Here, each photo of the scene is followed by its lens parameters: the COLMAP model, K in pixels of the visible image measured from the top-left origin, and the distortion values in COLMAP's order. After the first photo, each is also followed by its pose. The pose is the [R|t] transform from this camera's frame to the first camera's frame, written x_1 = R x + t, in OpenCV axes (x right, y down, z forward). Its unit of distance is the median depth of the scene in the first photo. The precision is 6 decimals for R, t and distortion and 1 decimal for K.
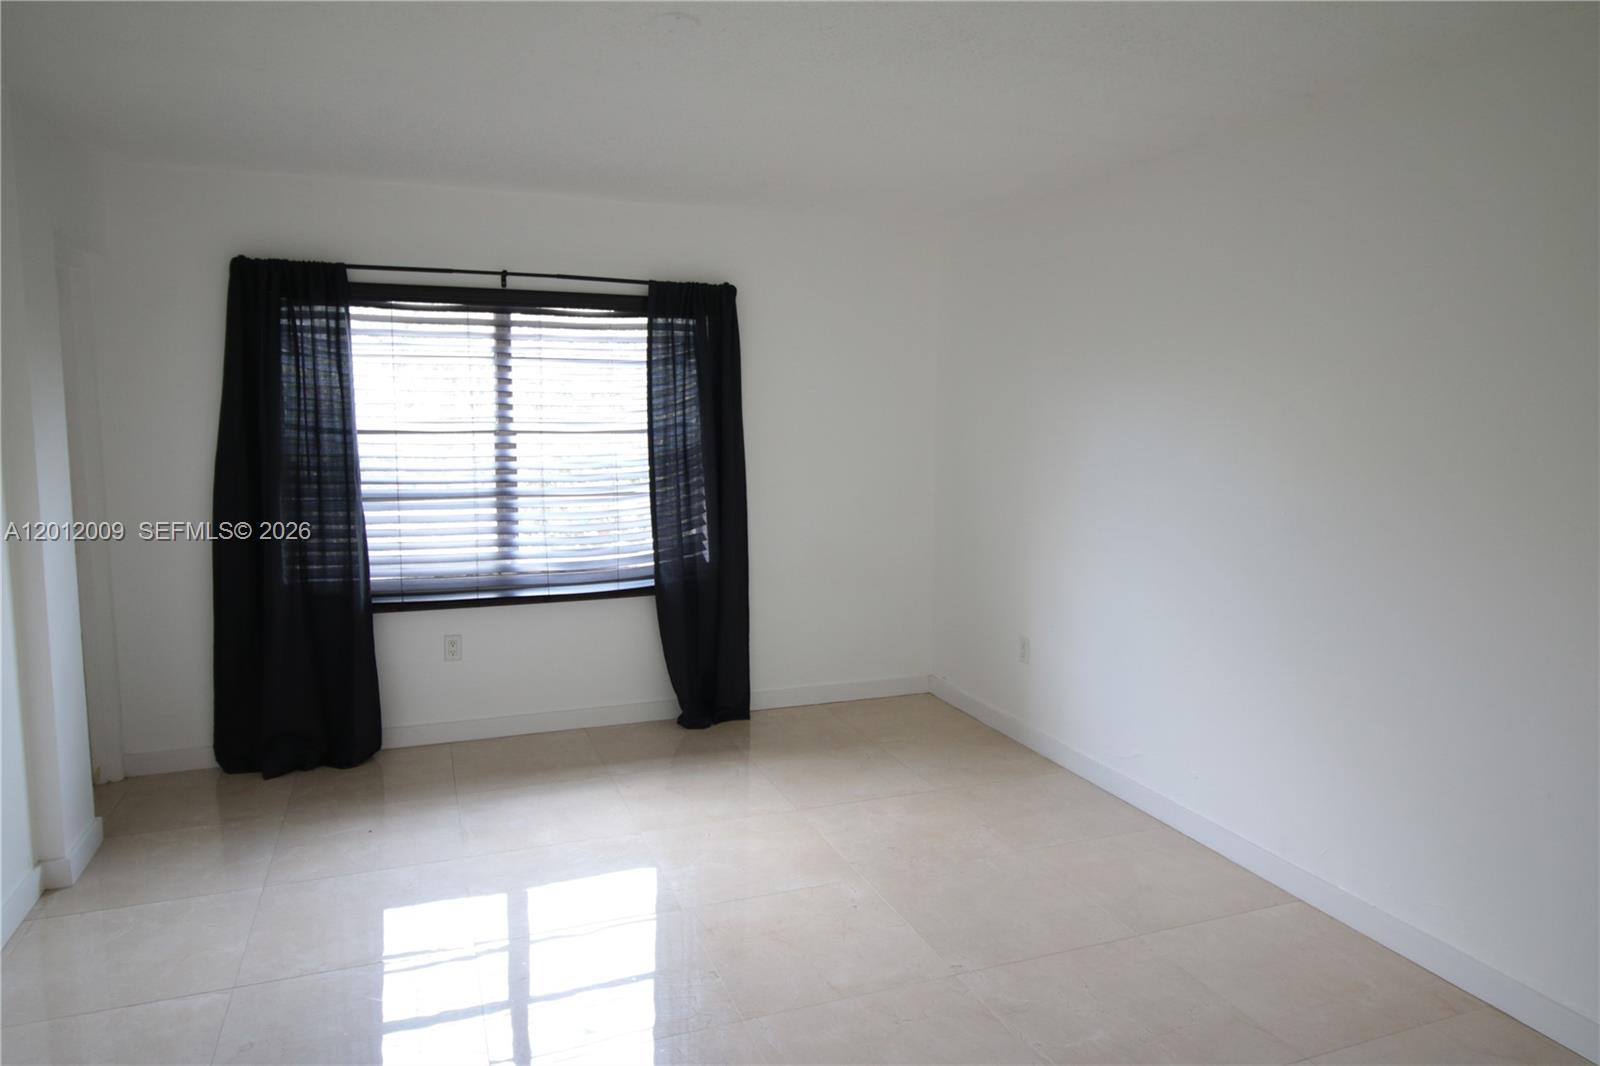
lens RADIAL K [[1028.0, 0, 803.0], [0, 1028.0, 526.4], [0, 0, 1]] dist [0.010816, -0.007254]
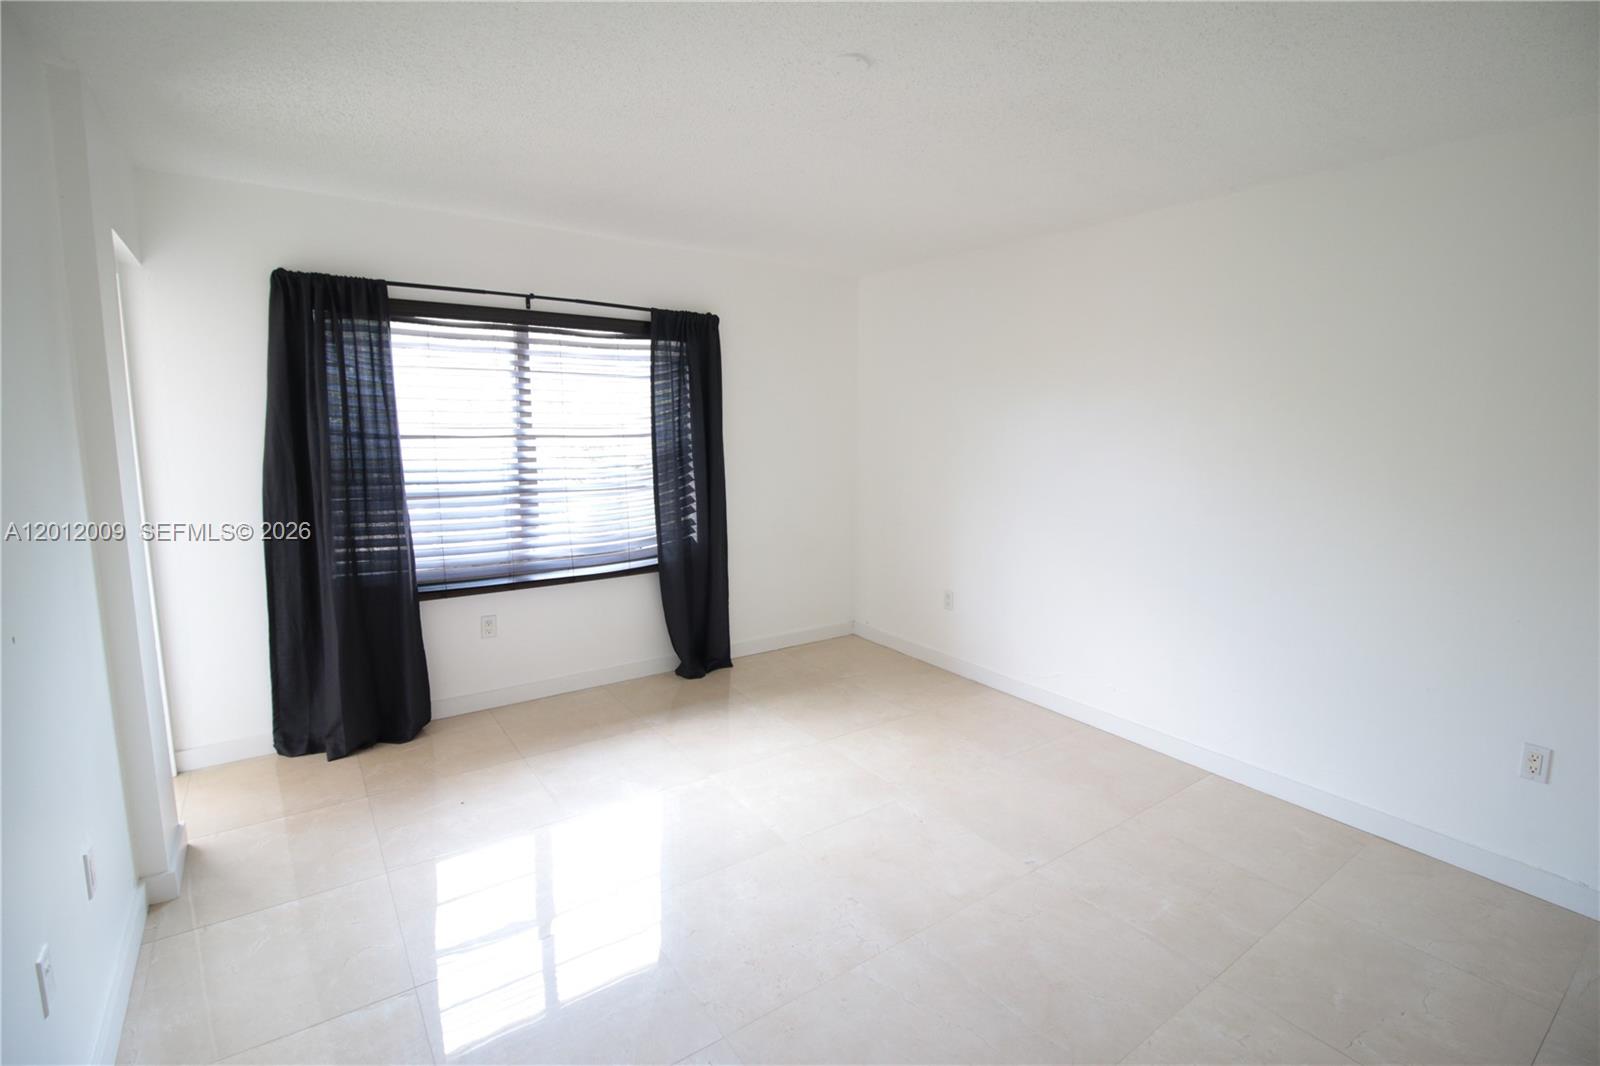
lens RADIAL K [[739.2, 0, 803.8], [0, 739.2, 524.0], [0, 0, 1]] dist [-0.000811, -0.011947]
pose [[0.968690, -0.032013, 0.246202, -0.199888], [0.024361, 0.999123, 0.034061, -0.014817], [-0.247076, -0.026996, 0.968620, 0.125102]]
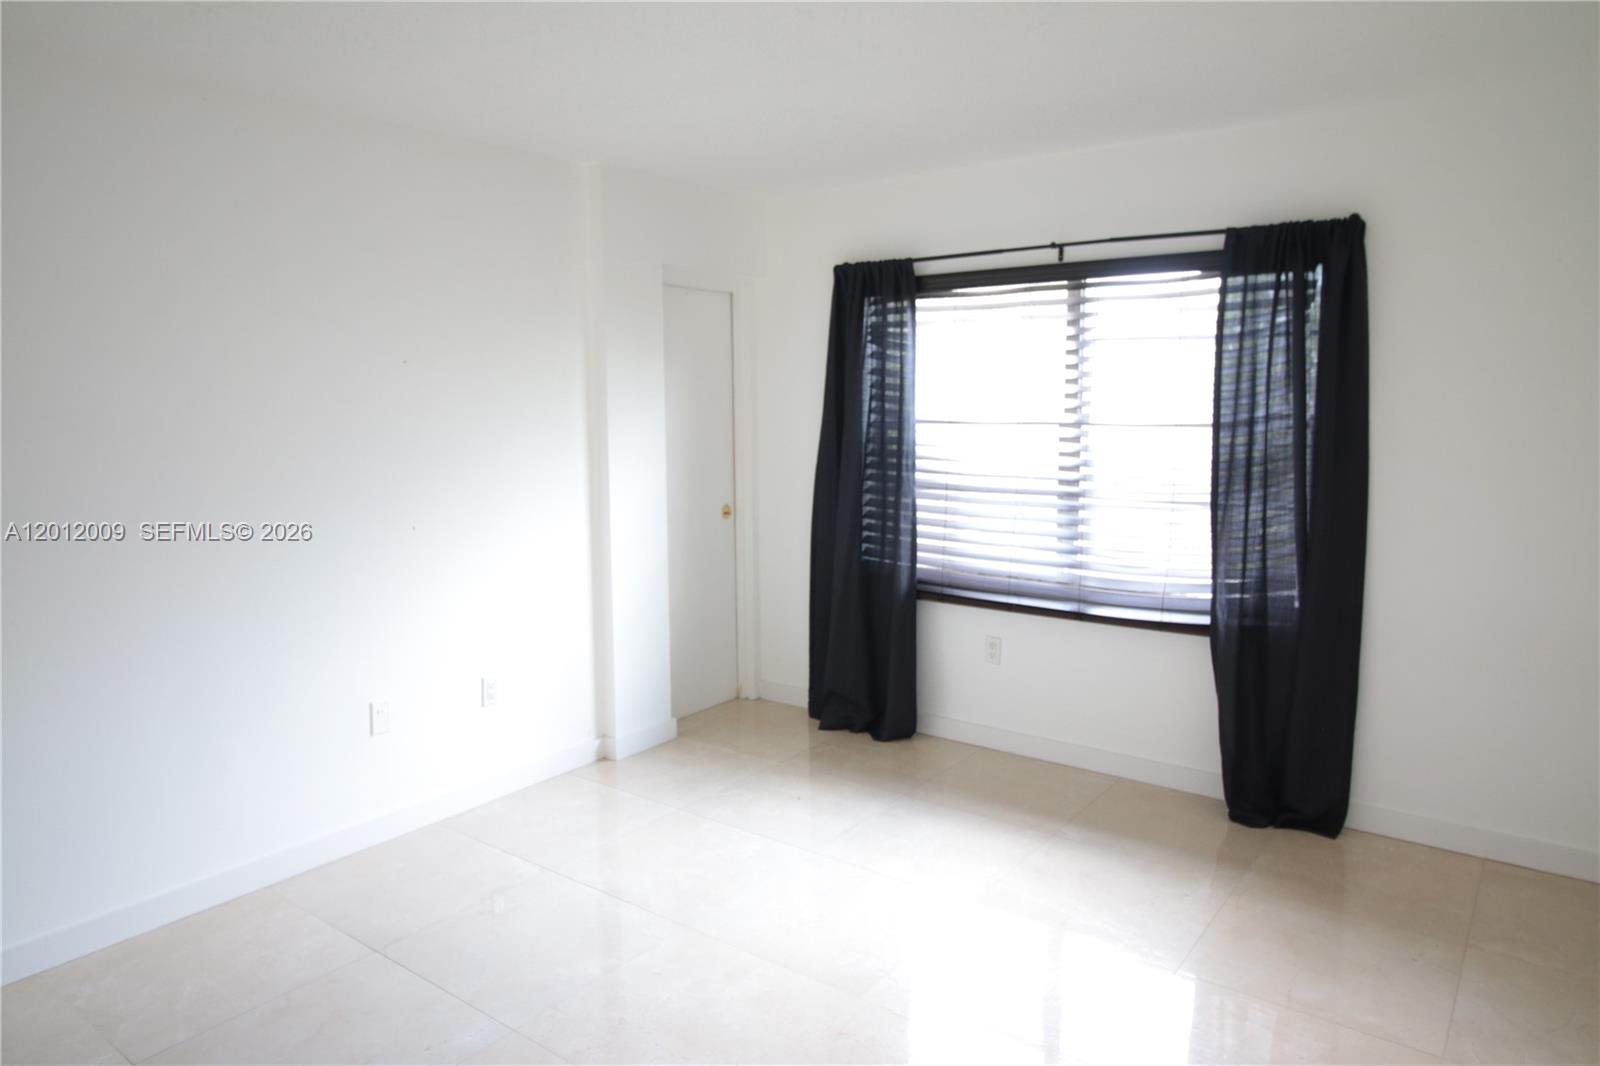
lens RADIAL K [[1028.0, 0, 797.2], [0, 1028.0, 527.6], [0, 0, 1]] dist [0.010816, -0.007254]
pose [[0.527815, 0.101034, -0.843329, 0.355571], [-0.088898, 0.994018, 0.063449, -0.038876], [0.844694, 0.041481, 0.533640, 0.335161]]
